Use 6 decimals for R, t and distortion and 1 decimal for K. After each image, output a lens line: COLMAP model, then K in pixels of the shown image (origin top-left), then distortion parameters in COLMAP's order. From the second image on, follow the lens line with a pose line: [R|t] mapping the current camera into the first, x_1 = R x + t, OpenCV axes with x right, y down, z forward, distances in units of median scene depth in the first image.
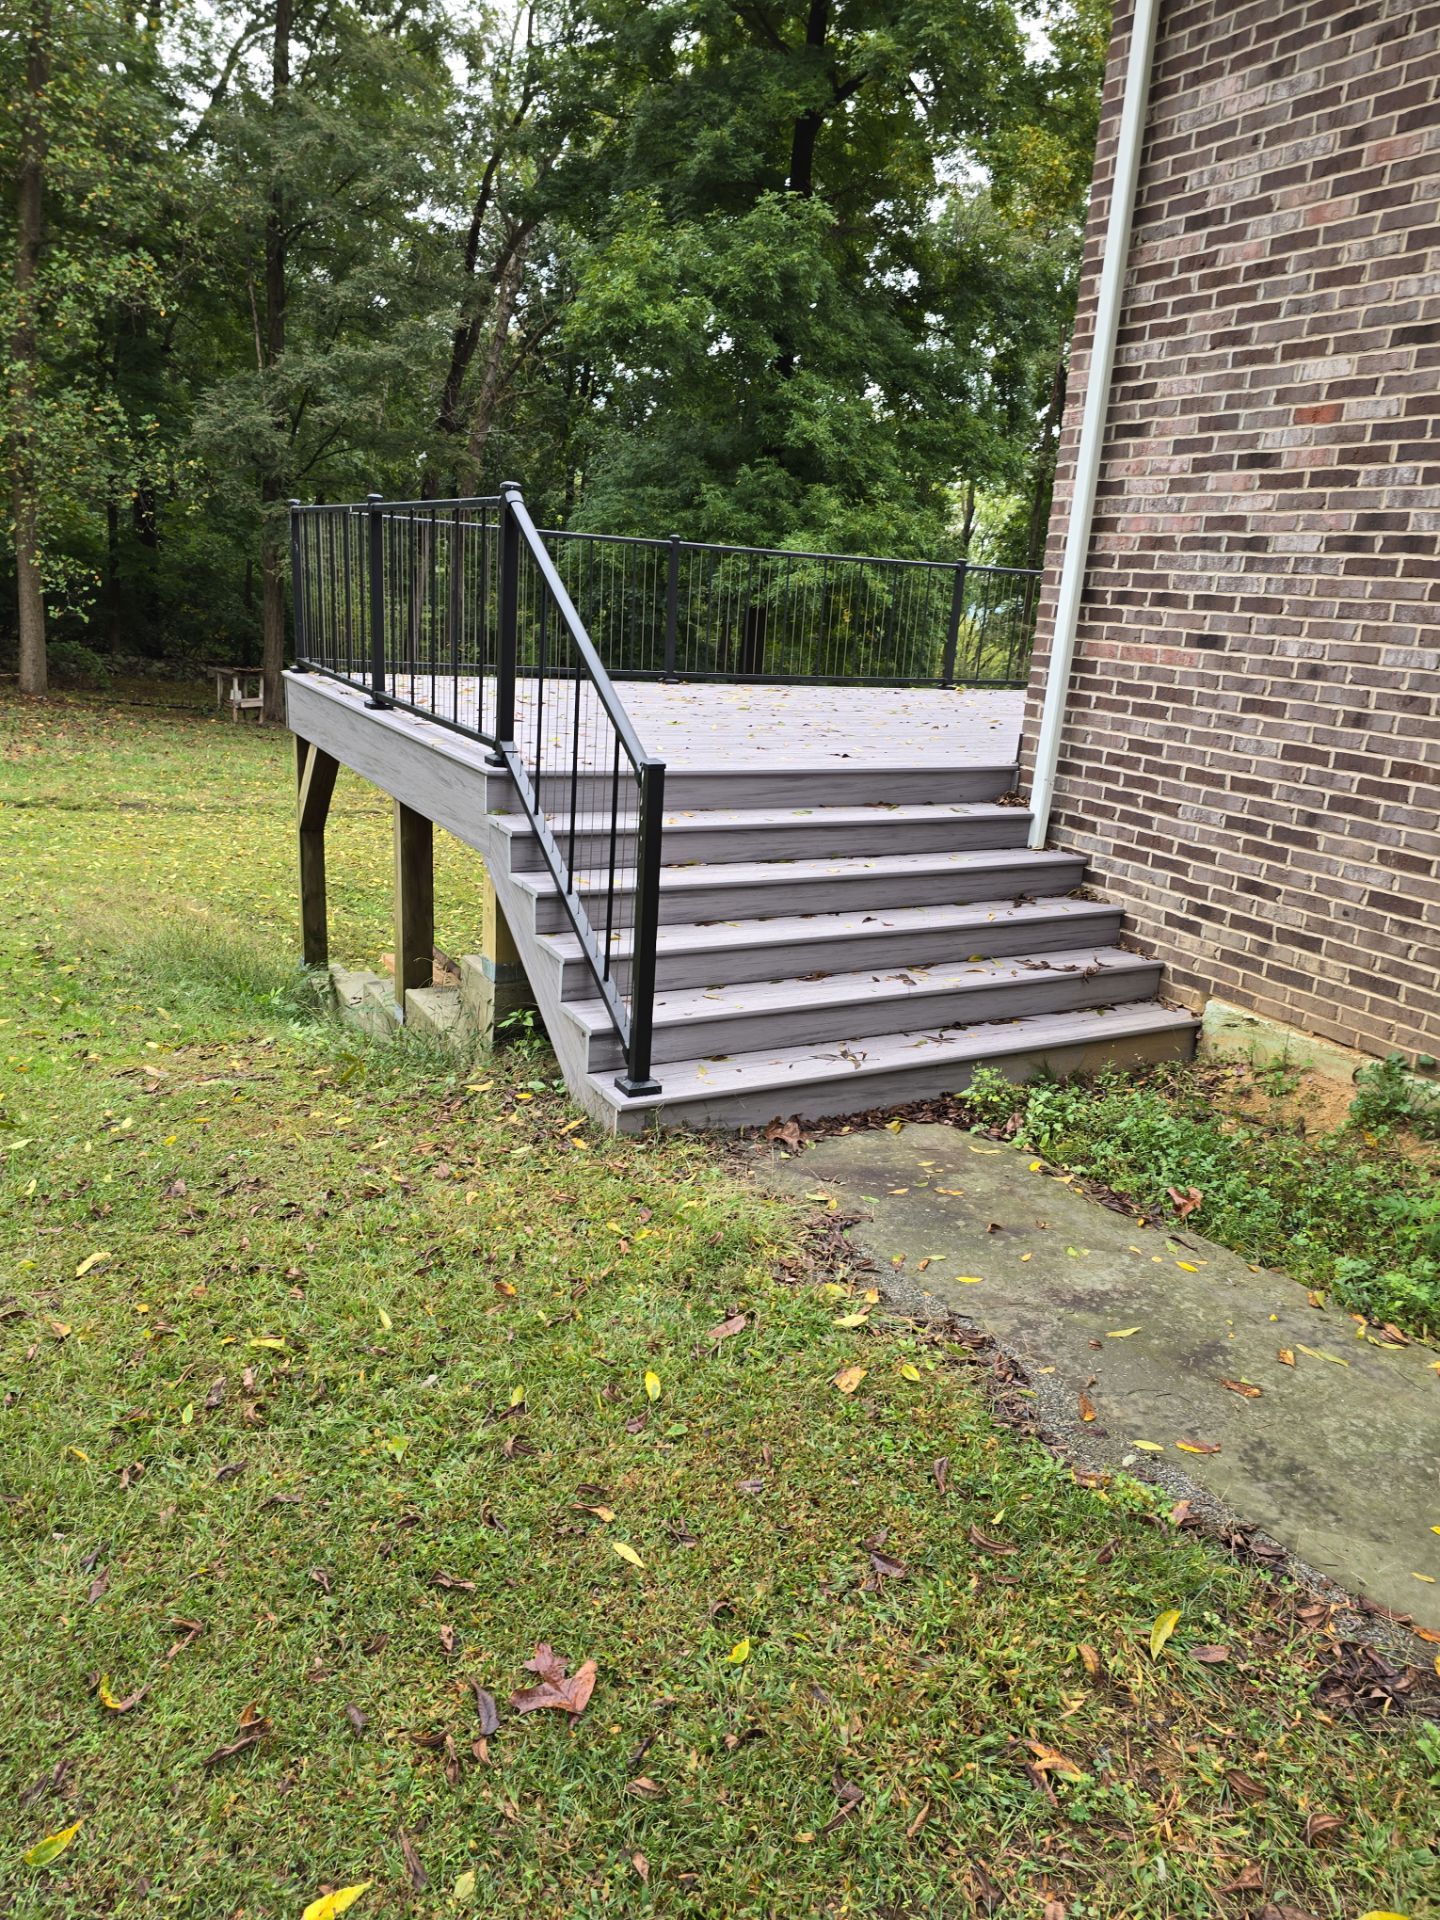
lens RADIAL K [[1341.0, 0, 725.3], [0, 1341.0, 964.6], [0, 0, 1]] dist [0.065854, -0.073655]
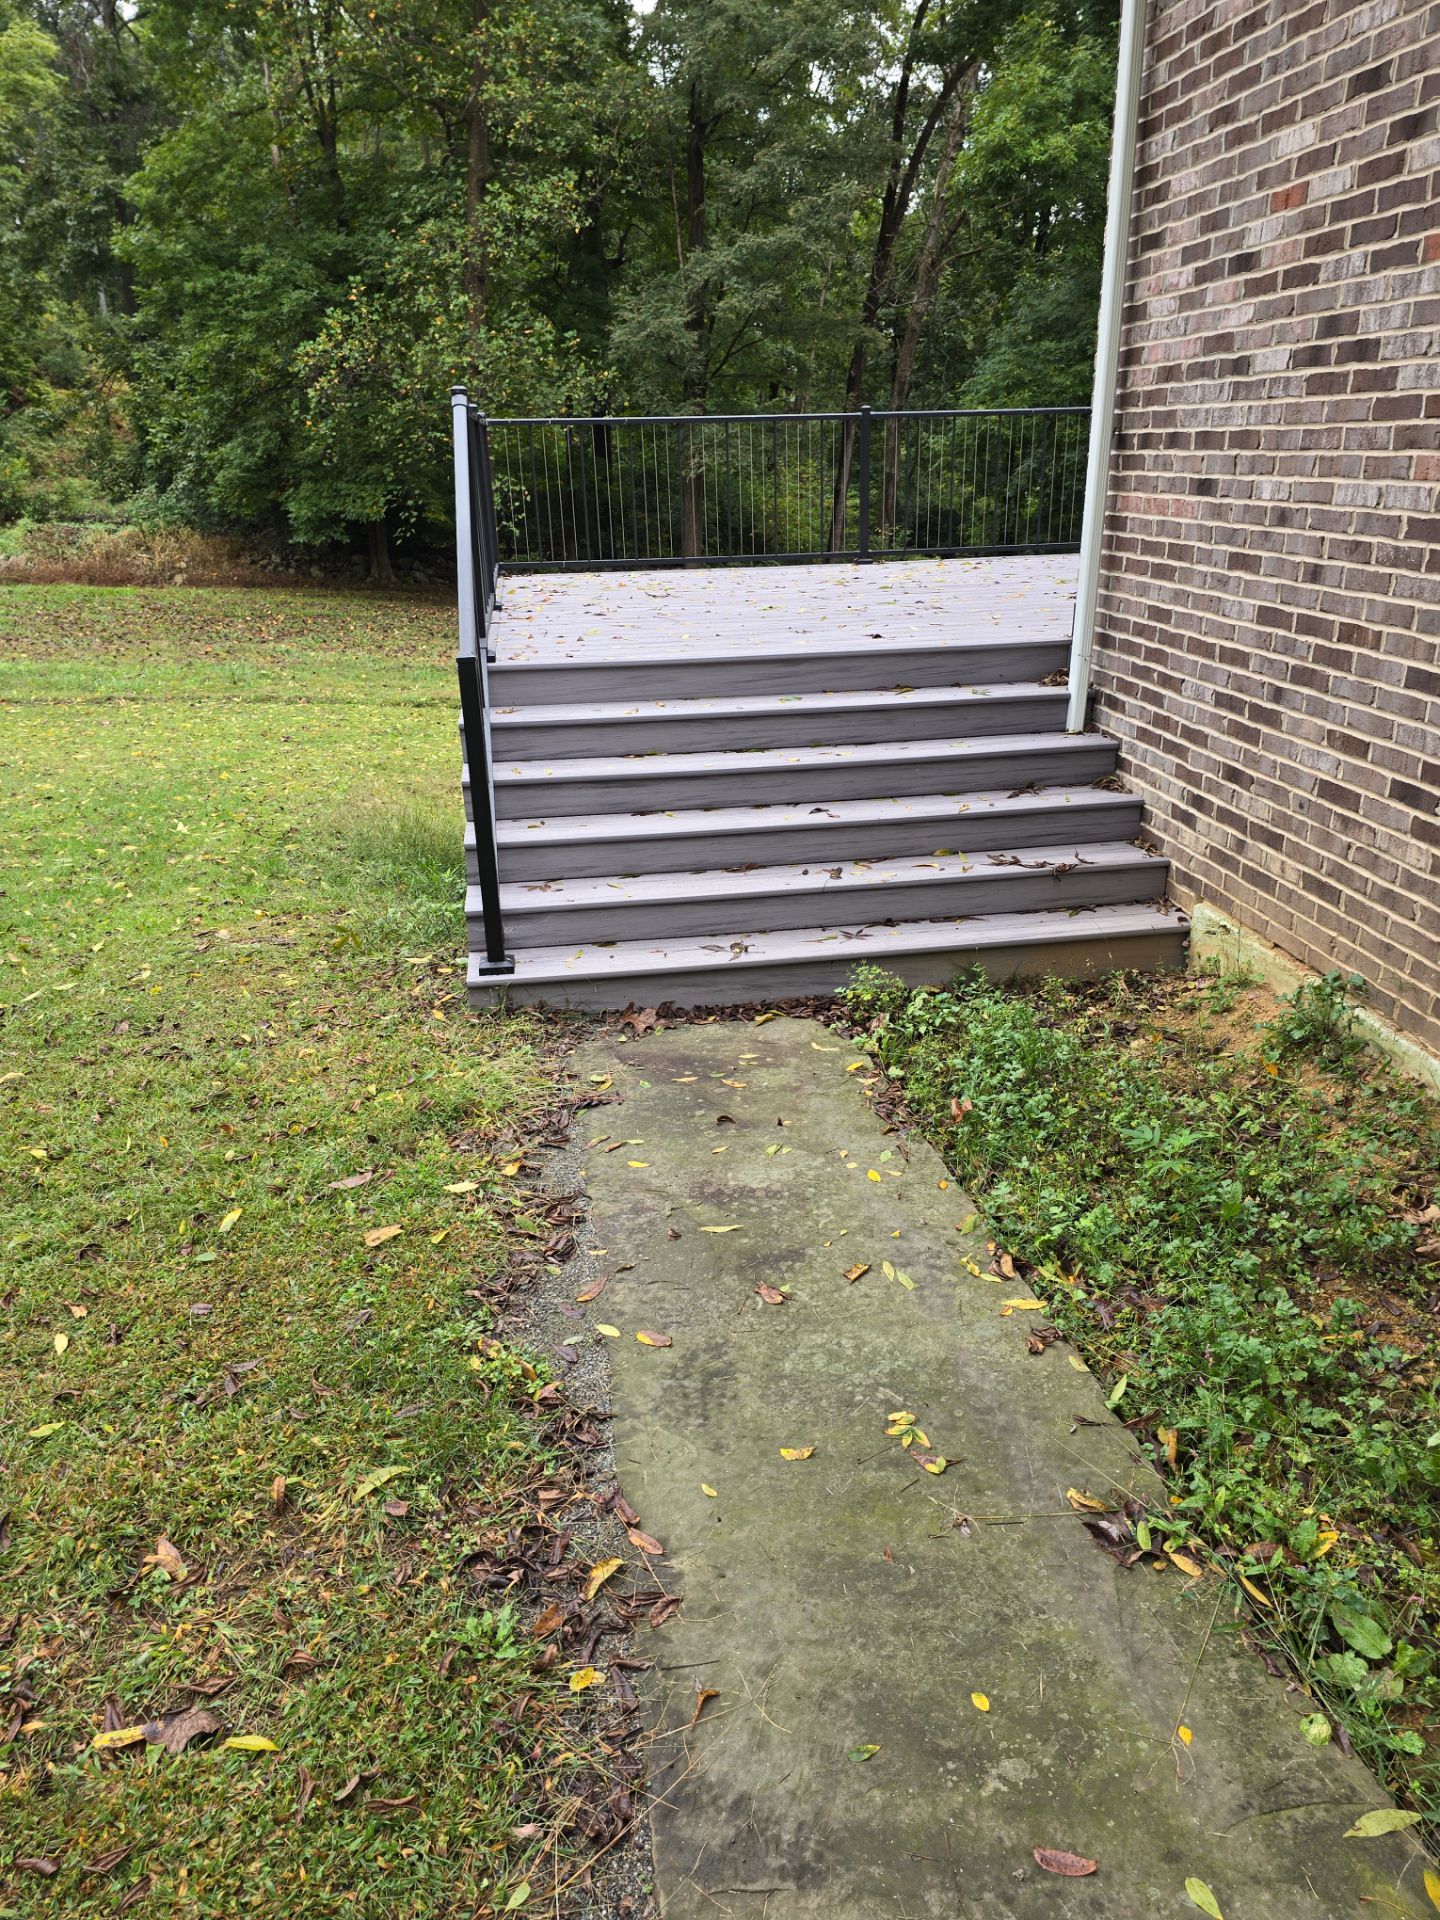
lens RADIAL K [[1332.7, 0, 717.9], [0, 1332.7, 981.2], [0, 0, 1]] dist [0.049790, -0.053727]
pose [[0.929452, 0.052739, -0.365155, 0.405325], [-0.017512, 0.994921, 0.099121, -0.004747], [0.368528, -0.085734, 0.925655, 0.065590]]
